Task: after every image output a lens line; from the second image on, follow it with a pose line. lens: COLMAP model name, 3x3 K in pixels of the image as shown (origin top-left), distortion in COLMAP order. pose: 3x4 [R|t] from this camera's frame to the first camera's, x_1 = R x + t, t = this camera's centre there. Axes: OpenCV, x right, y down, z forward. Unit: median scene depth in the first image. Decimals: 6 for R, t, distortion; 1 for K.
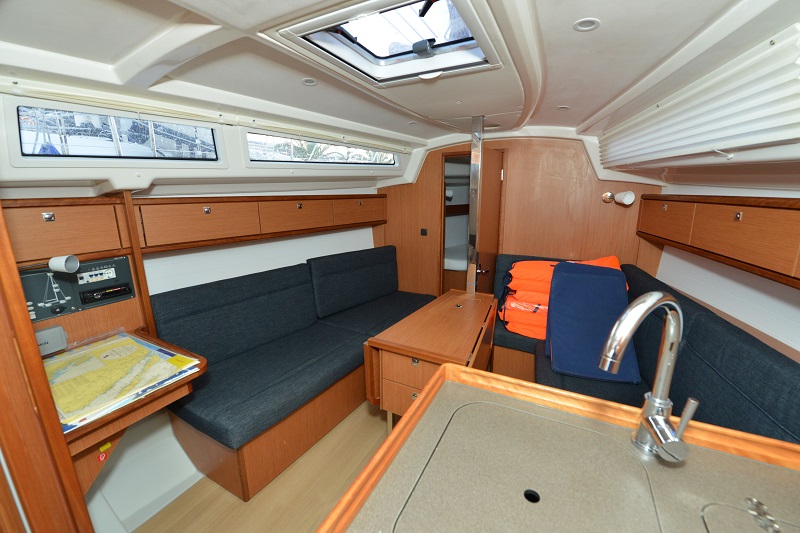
lens RADIAL K [[321.2, 0, 400.0], [0, 321.2, 266.5], [0, 0, 1]] dist [-0.001517, -0.000213]
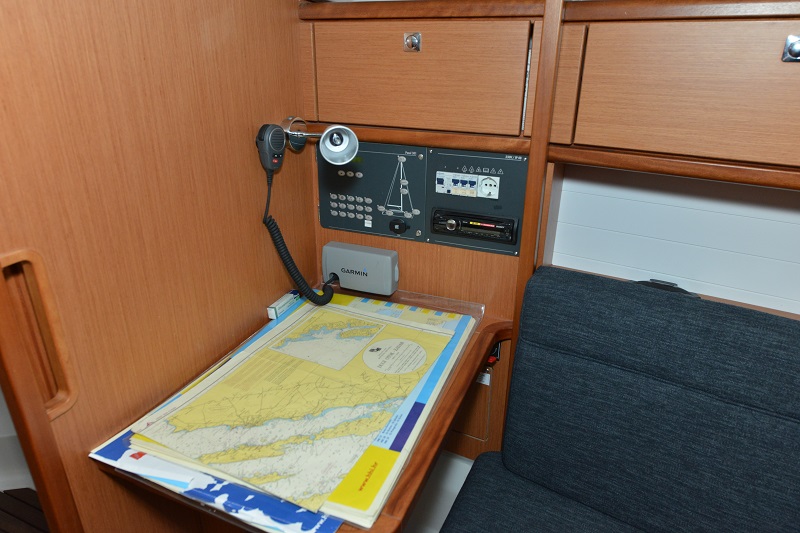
lens RADIAL K [[533.1, 0, 400.0], [0, 533.1, 266.5], [0, 0, 1]] dist [-0.003076, -0.000115]
pose [[0.078404, 0.405794, -0.910595, -0.220865], [-0.233129, 0.895544, 0.379014, -0.137709], [0.969280, 0.182571, 0.164816, 0.835072]]
